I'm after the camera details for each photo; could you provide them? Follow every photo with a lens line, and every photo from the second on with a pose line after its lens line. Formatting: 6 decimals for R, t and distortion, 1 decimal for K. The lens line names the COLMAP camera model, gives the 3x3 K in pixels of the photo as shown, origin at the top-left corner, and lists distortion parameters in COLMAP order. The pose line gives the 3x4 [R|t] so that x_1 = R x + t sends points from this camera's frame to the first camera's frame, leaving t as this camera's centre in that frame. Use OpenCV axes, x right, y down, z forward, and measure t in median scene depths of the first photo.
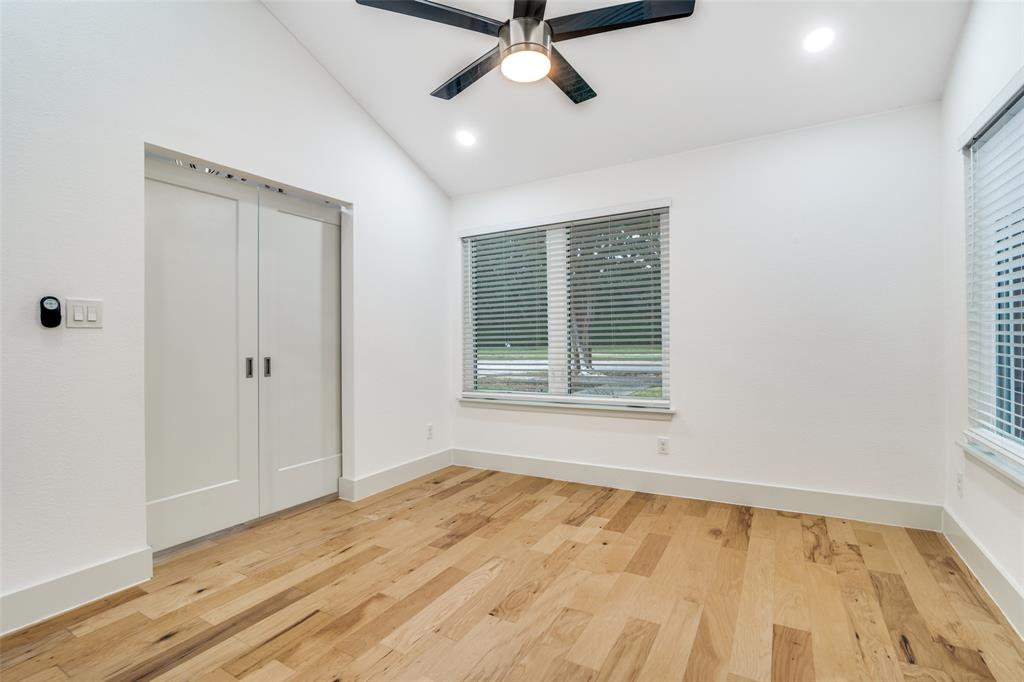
lens RADIAL K [[470.5, 0, 508.0], [0, 470.5, 337.6], [0, 0, 1]] dist [-0.020146, 0.000286]
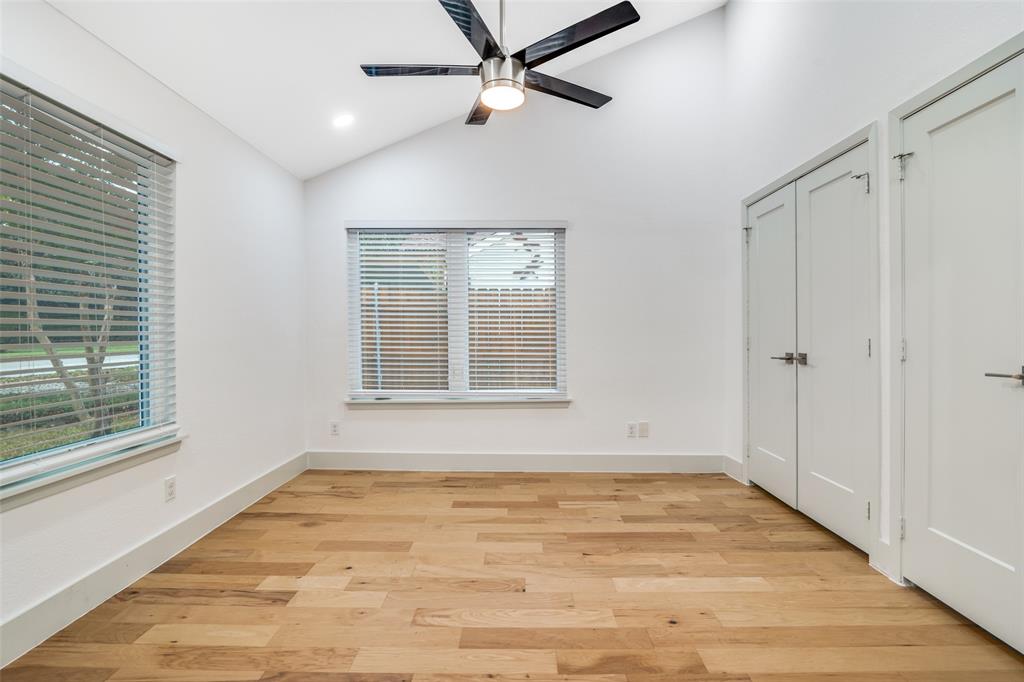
lens RADIAL K [[470.5, 0, 510.6], [0, 470.5, 336.0], [0, 0, 1]] dist [-0.020146, 0.000286]
pose [[-0.480269, 0.009616, 0.877069, -0.690315], [0.010605, 0.999930, -0.005156, 0.002150], [-0.877057, 0.006825, -0.480337, 1.086436]]
